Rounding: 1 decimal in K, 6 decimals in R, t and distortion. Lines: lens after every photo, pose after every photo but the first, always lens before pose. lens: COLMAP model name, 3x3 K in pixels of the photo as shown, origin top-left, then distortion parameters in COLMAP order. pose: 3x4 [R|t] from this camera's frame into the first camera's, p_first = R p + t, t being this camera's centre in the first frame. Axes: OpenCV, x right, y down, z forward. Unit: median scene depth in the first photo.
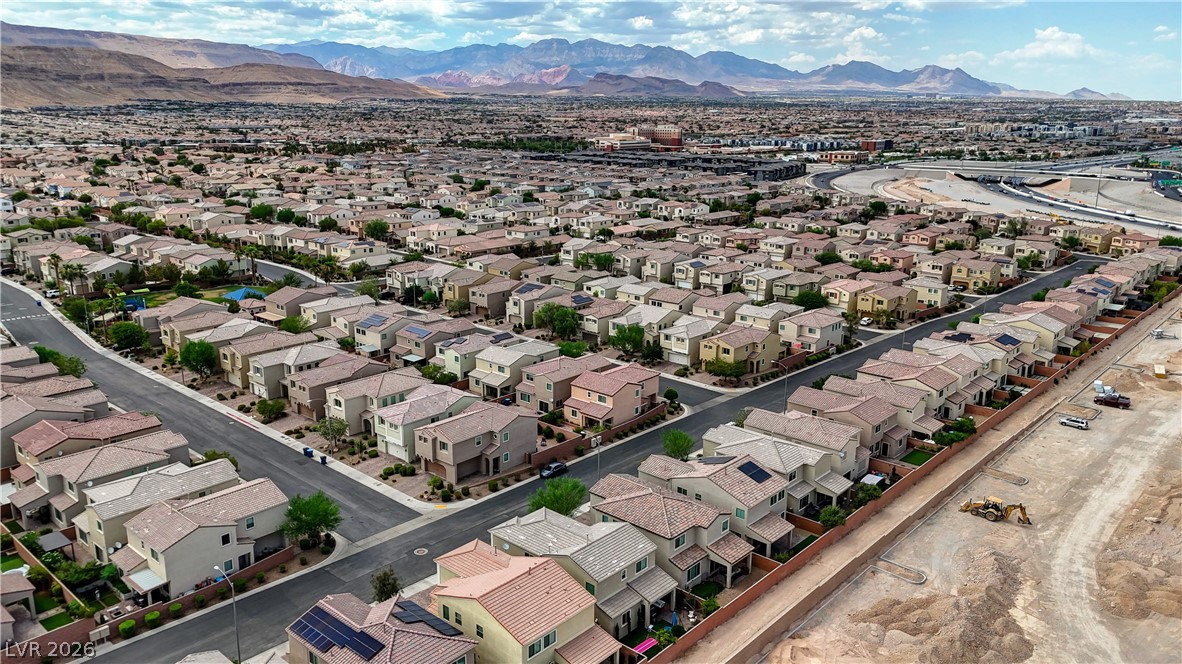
lens RADIAL K [[868.5, 0, 587.3], [0, 868.5, 332.6], [0, 0, 1]] dist [0.071043, -0.063083]
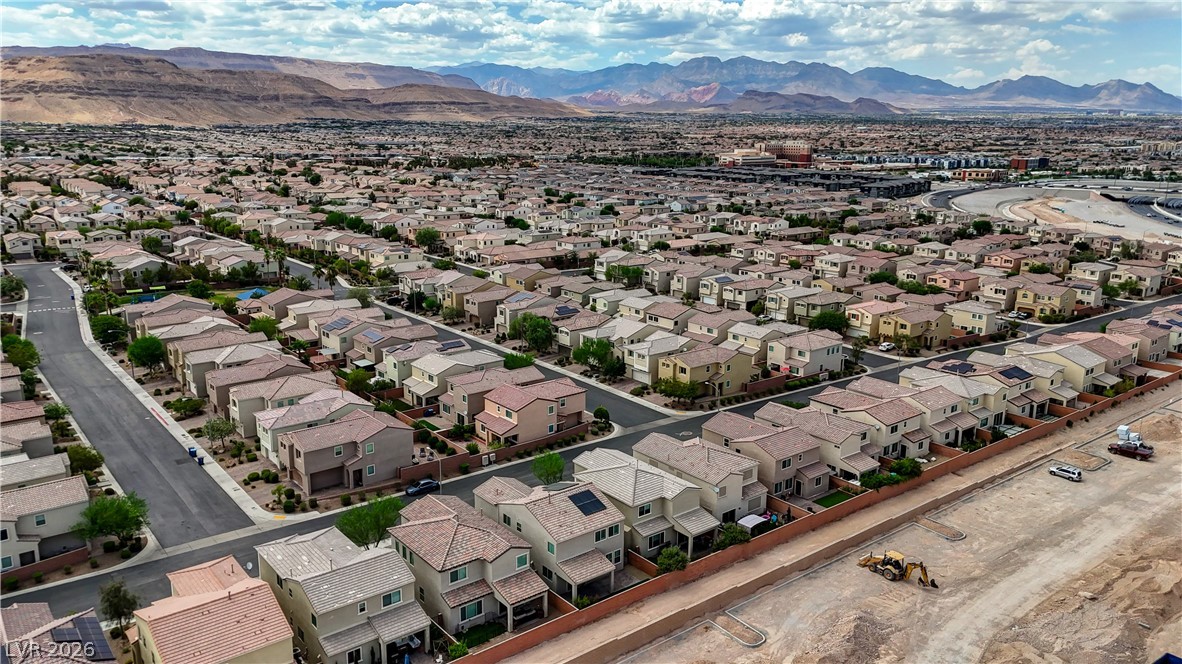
lens RADIAL K [[868.5, 0, 587.3], [0, 868.5, 332.6], [0, 0, 1]] dist [0.071043, -0.063083]
pose [[0.986273, 0.039356, -0.160363, 0.139978], [-0.042485, 0.998967, -0.016129, 0.000229], [0.159563, 0.022721, 0.986926, 0.050269]]
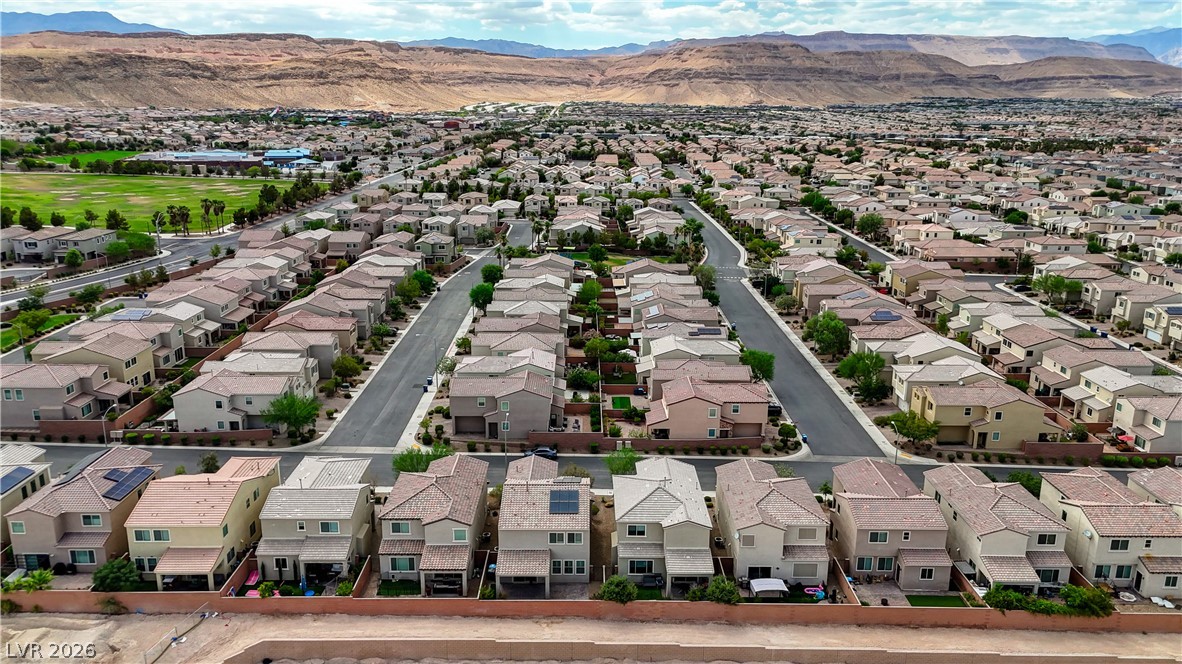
lens RADIAL K [[868.5, 0, 587.3], [0, 868.5, 332.6], [0, 0, 1]] dist [0.071043, -0.063083]
pose [[0.669342, 0.190533, -0.718107, 0.334043], [-0.188967, 0.978430, 0.083470, -0.032352], [0.718521, 0.079829, 0.690909, 0.178980]]
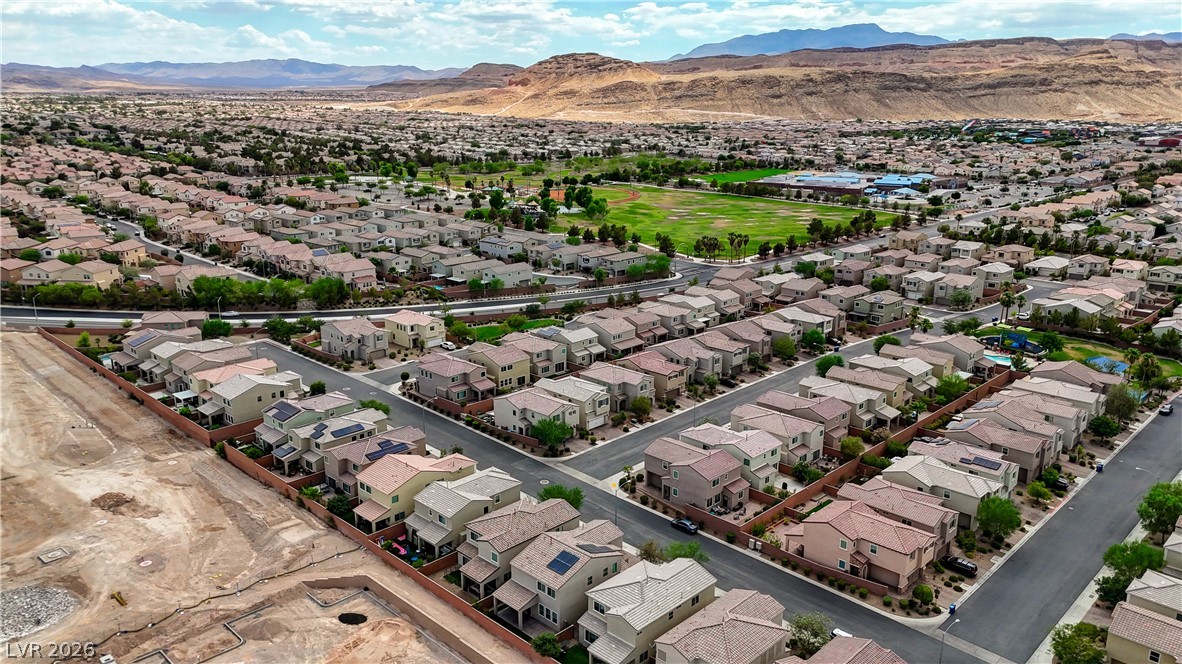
lens RADIAL K [[863.0, 0, 587.8], [0, 863.0, 337.4], [0, 0, 1]] dist [0.093924, -0.109429]
pose [[-0.041582, 0.259561, -0.964831, 0.479625], [-0.255585, 0.930773, 0.261414, -0.157927], [0.965892, 0.257466, 0.027636, 0.397318]]
